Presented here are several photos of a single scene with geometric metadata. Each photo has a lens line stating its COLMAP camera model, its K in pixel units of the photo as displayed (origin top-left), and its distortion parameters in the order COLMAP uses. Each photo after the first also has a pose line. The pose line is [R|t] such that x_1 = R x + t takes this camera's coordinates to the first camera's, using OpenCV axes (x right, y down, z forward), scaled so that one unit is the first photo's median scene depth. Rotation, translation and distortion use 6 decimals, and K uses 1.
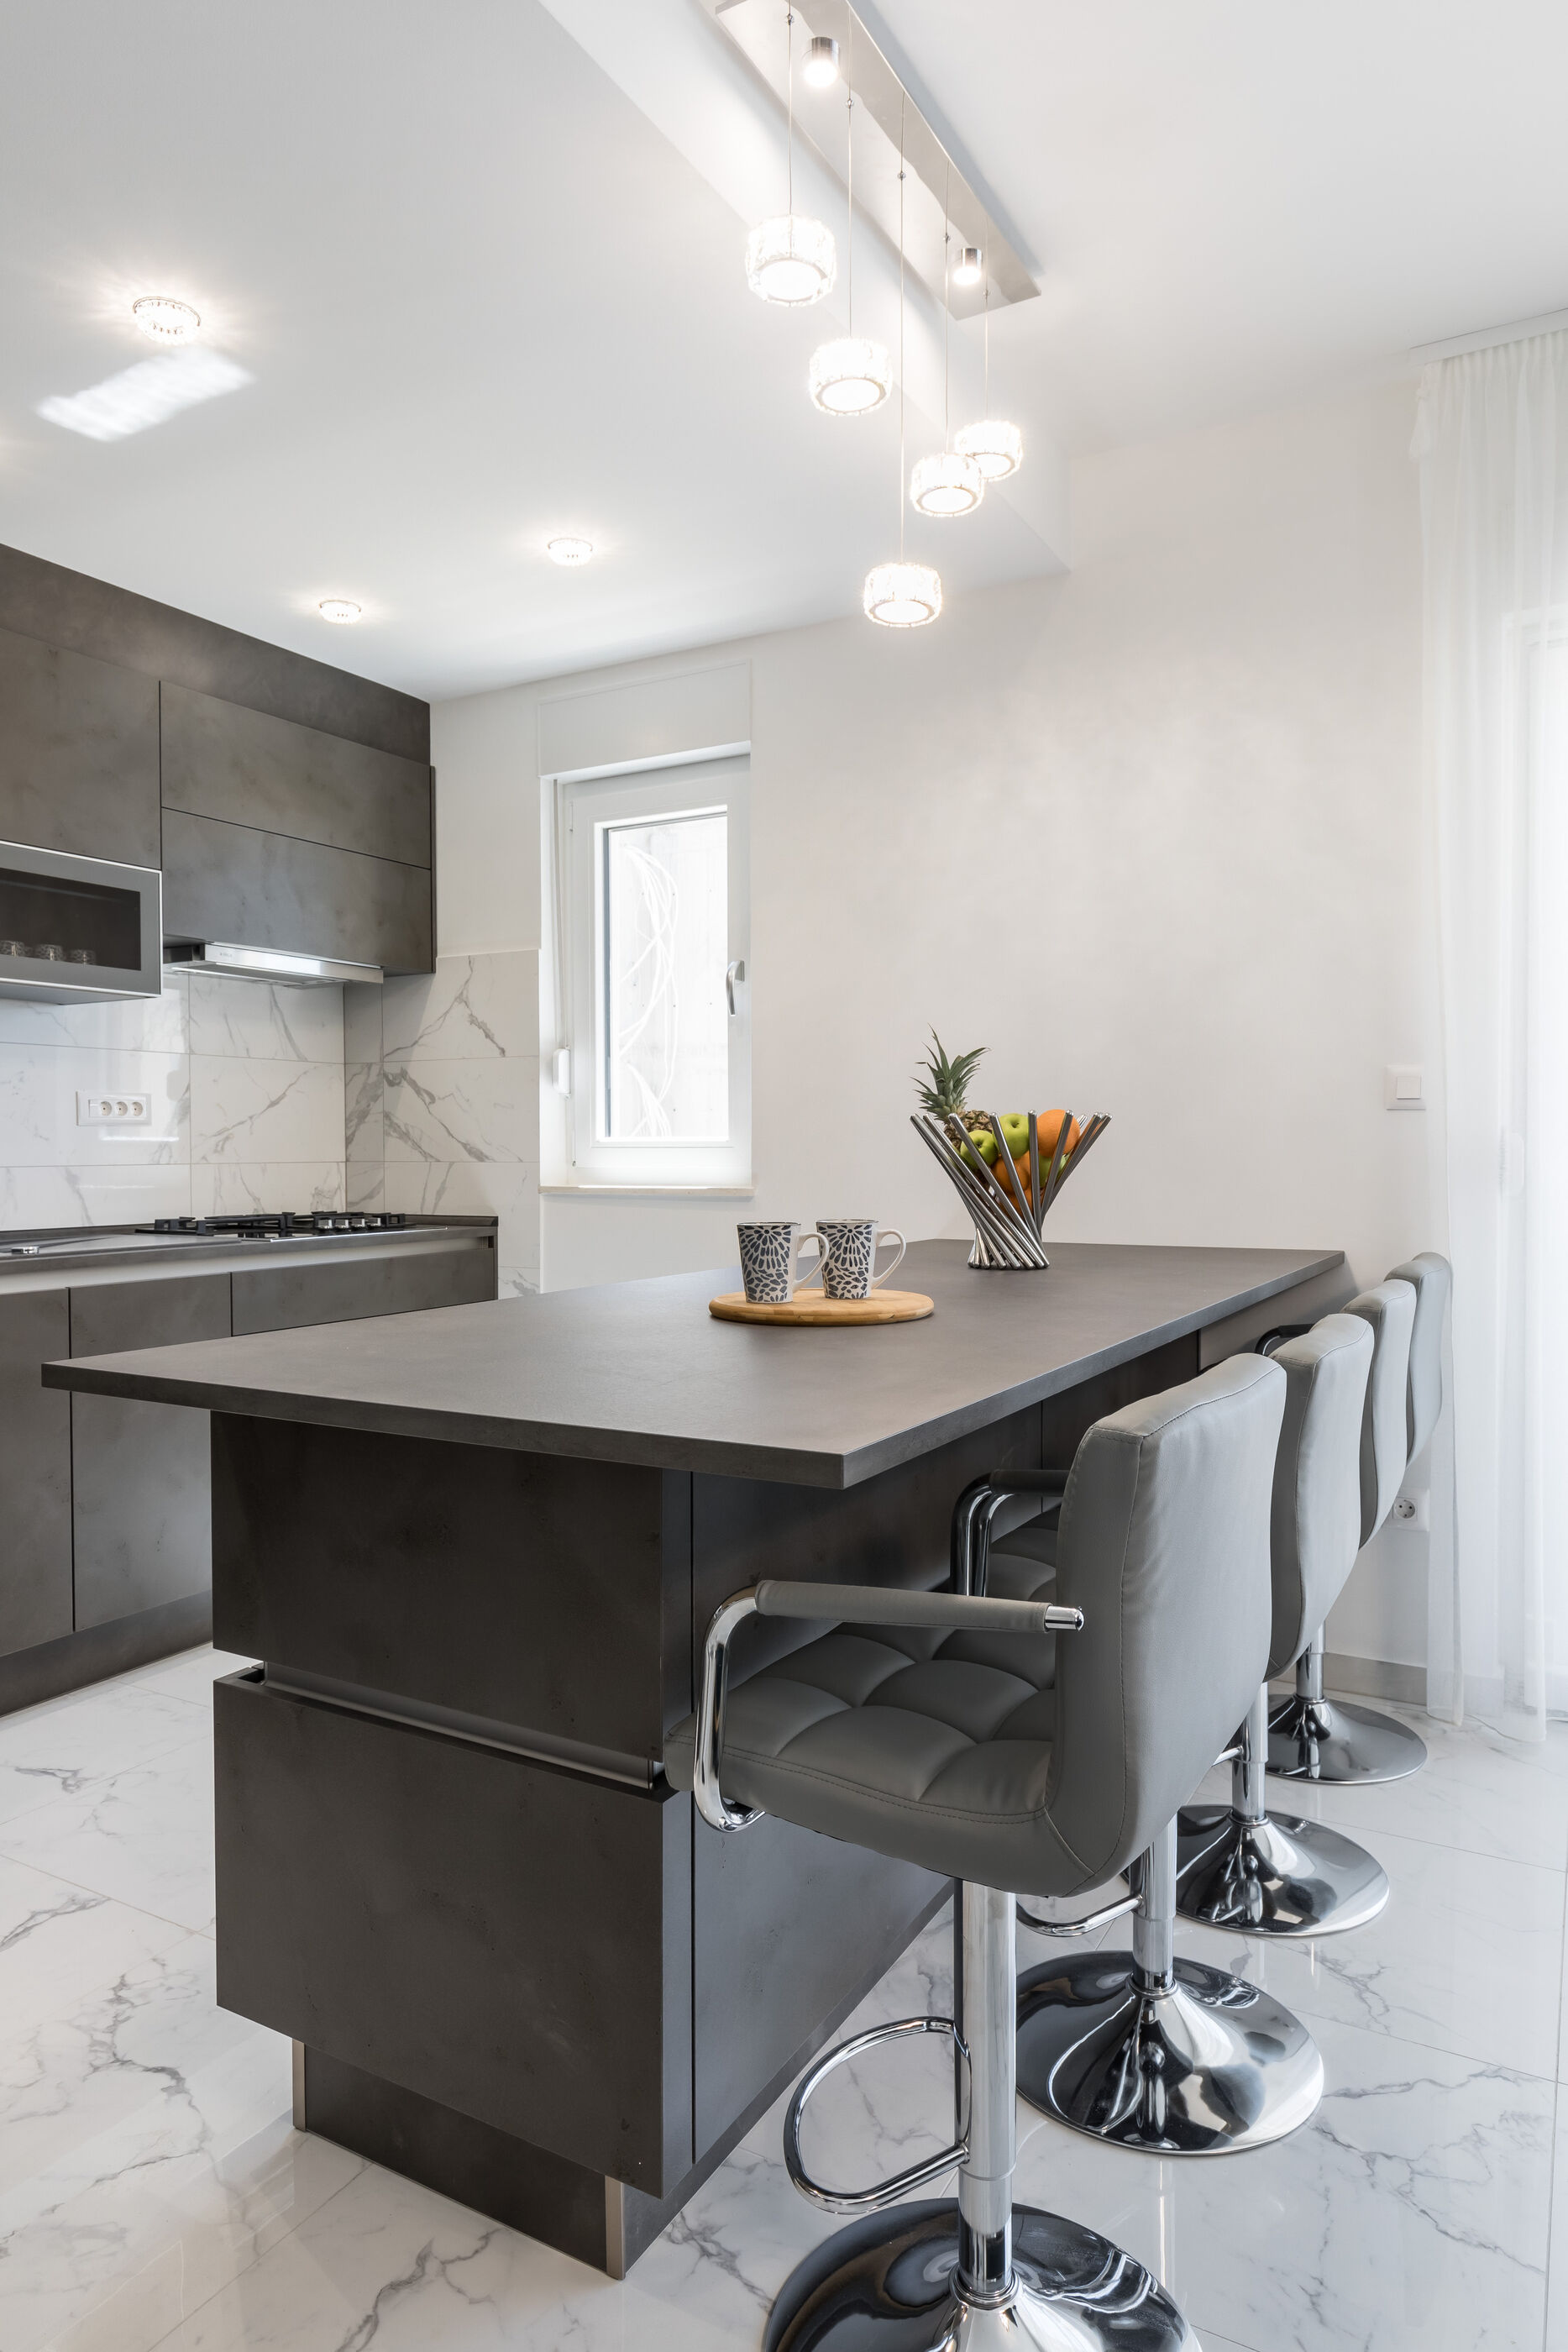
lens RADIAL K [[1437.5, 0, 798.5], [0, 1437.5, 1177.4], [0, 0, 1]] dist [-0.000610, -0.002463]
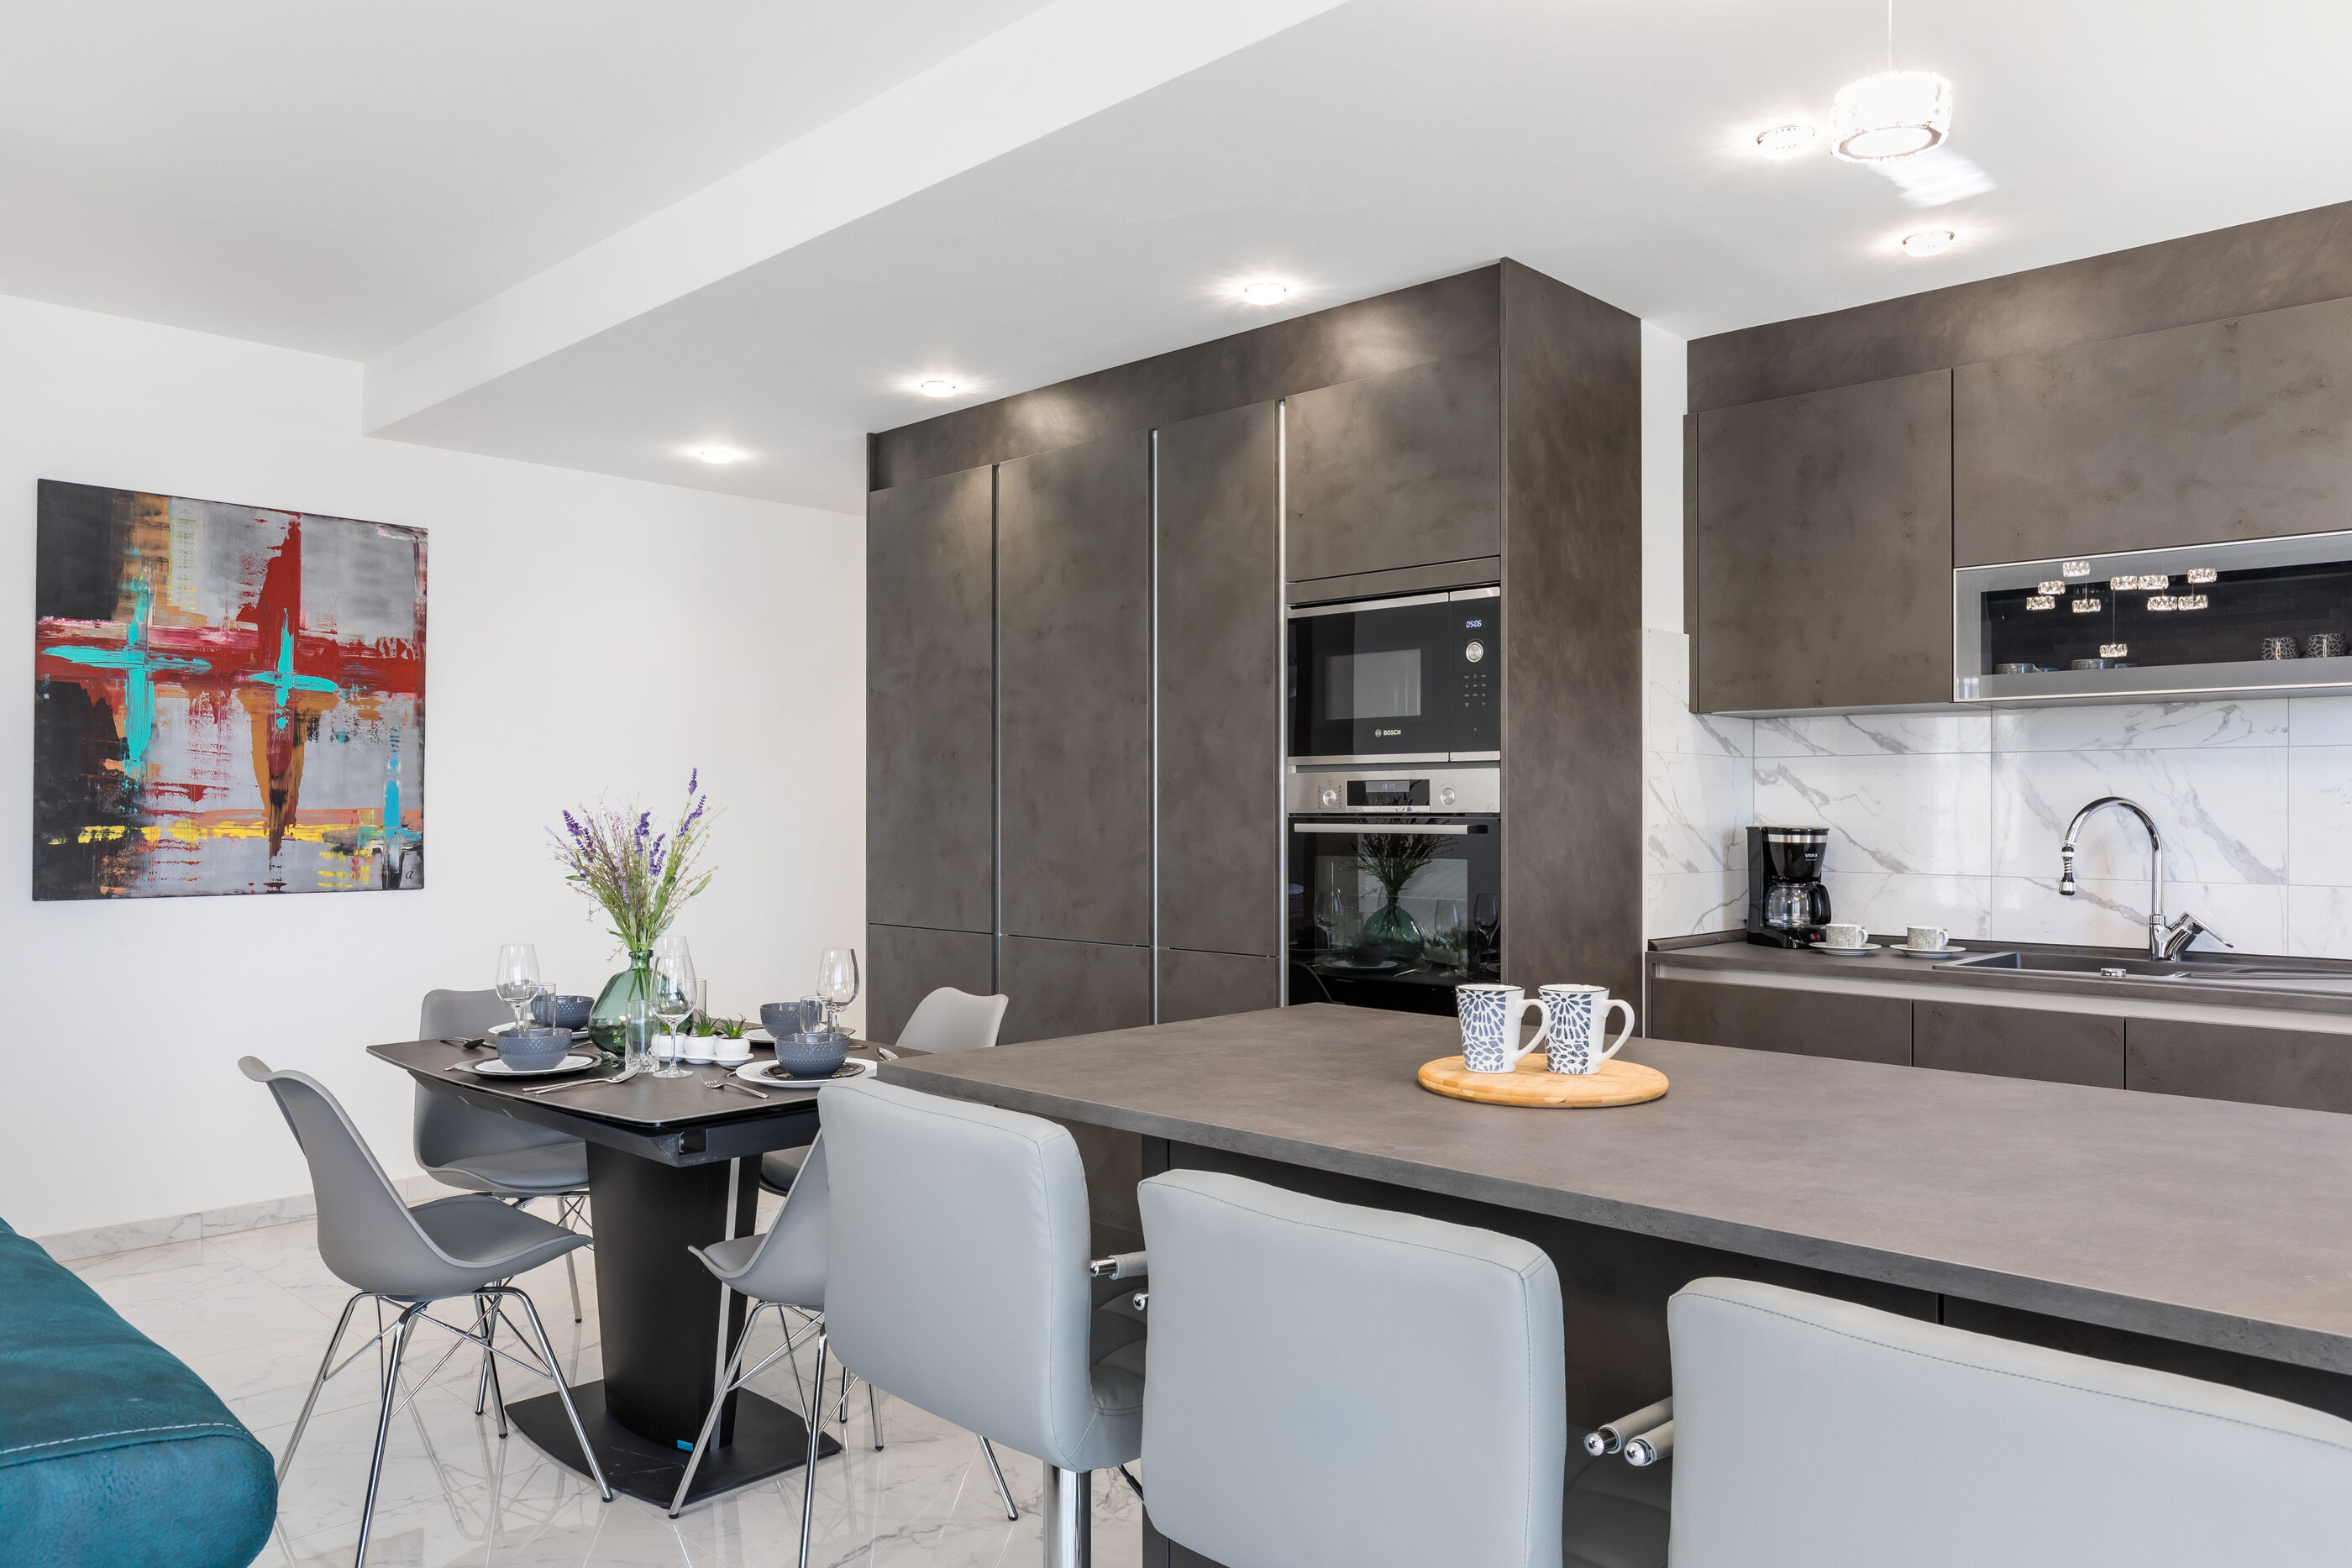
lens RADIAL K [[1585.1, 0, 1193.8], [0, 1585.1, 796.5], [0, 0, 1]] dist [-0.006245, -0.002934]
pose [[-0.250797, -0.002579, -0.968036, 0.541498], [-0.020806, 0.999780, 0.002727, -0.049228], [0.967816, 0.020825, -0.250795, 0.546863]]
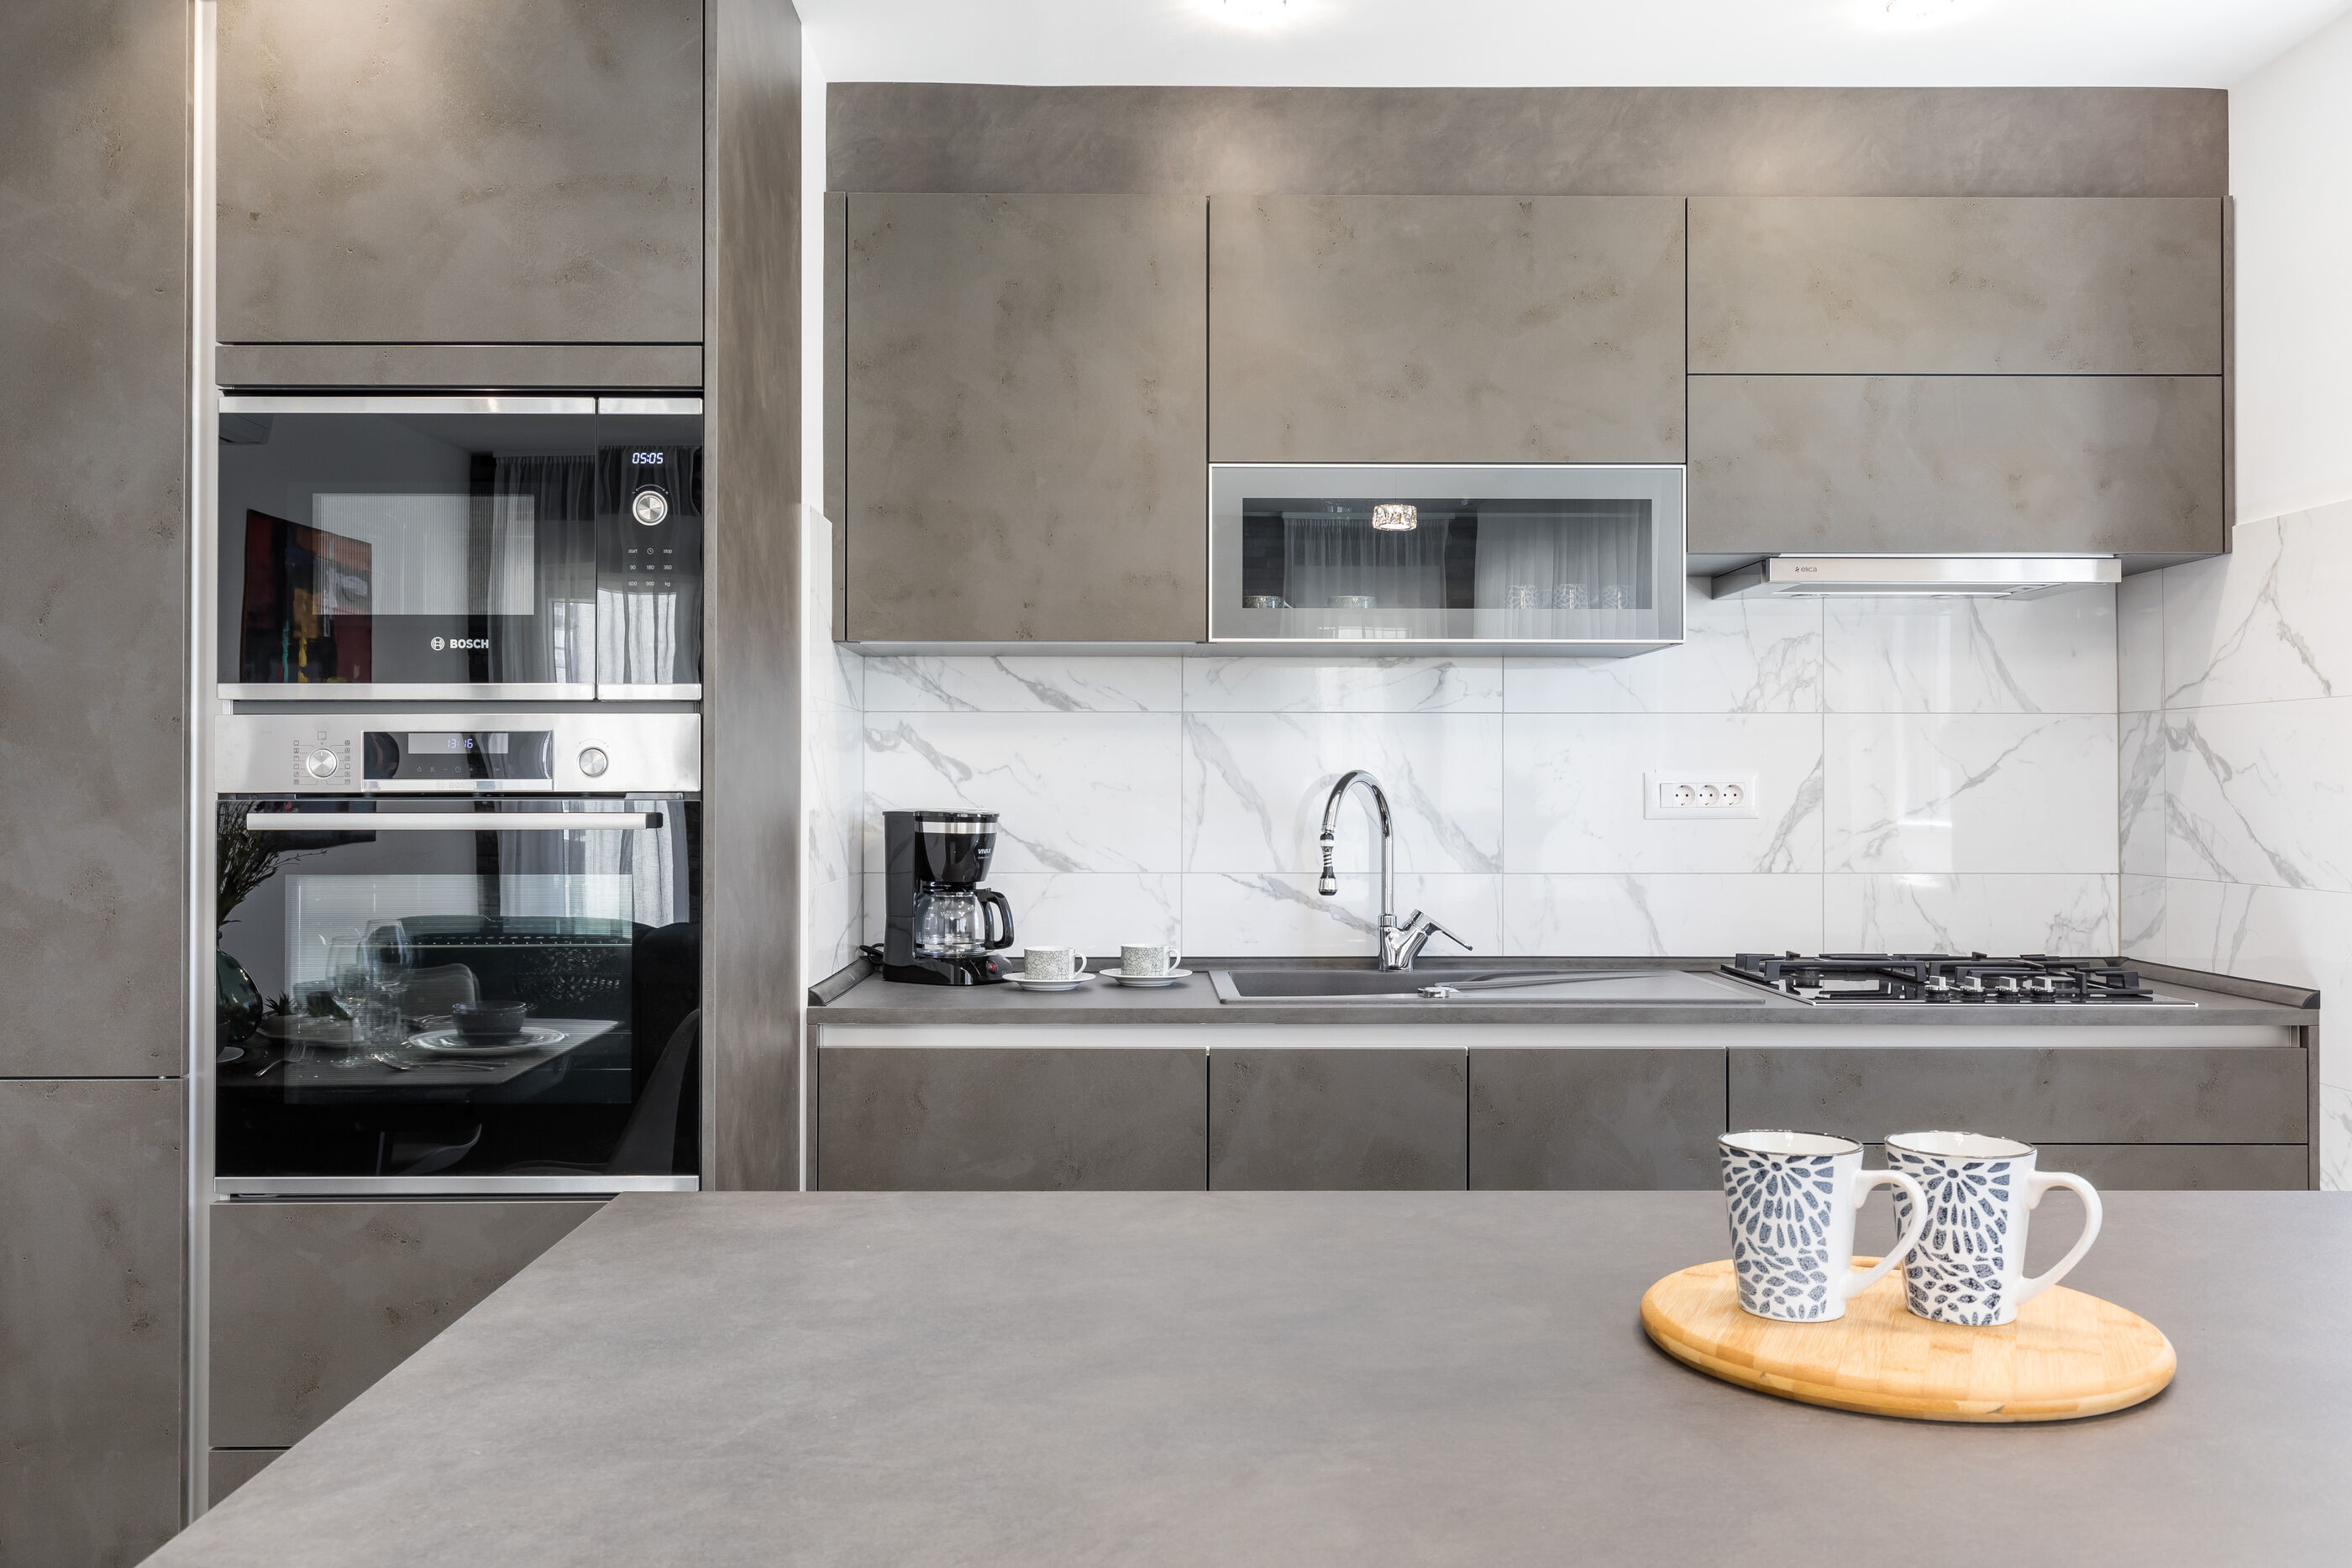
lens RADIAL K [[1903.8, 0, 1156.4], [0, 1903.8, 768.1], [0, 0, 1]] dist [0.003012, -0.002850]
pose [[0.495475, -0.005839, -0.868603, 0.227197], [-0.020876, 0.999609, -0.018628, -0.039446], [0.868371, 0.027363, 0.495159, 0.299195]]
